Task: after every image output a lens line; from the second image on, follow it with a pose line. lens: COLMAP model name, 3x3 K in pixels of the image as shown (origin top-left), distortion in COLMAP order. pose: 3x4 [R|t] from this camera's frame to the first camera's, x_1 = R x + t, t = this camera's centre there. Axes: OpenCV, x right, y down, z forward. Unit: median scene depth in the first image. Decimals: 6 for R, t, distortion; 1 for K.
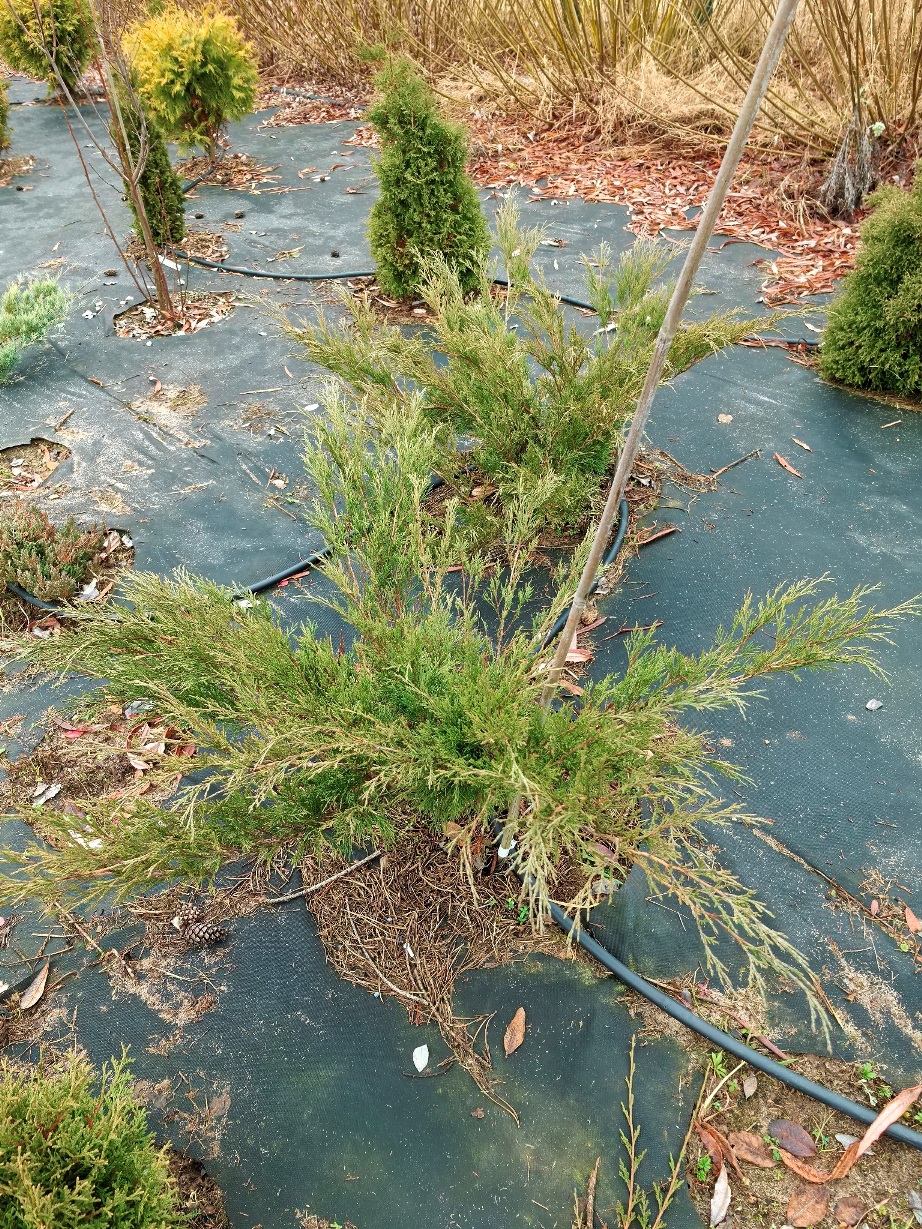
lens RADIAL K [[962.3, 0, 461.8], [0, 962.3, 614.0], [0, 0, 1]] dist [0.003988, -0.007666]
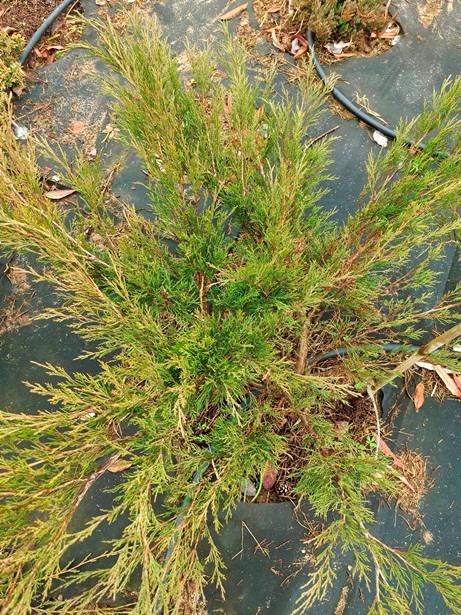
lens RADIAL K [[481.5, 0, 230.1], [0, 481.5, 307.0], [0, 0, 1]] dist [0.003988, -0.007666]
pose [[0.421413, 0.869293, -0.258340, 0.062098], [-0.651967, 0.488421, 0.579987, -0.140568], [0.630357, -0.075985, 0.772578, 0.309973]]
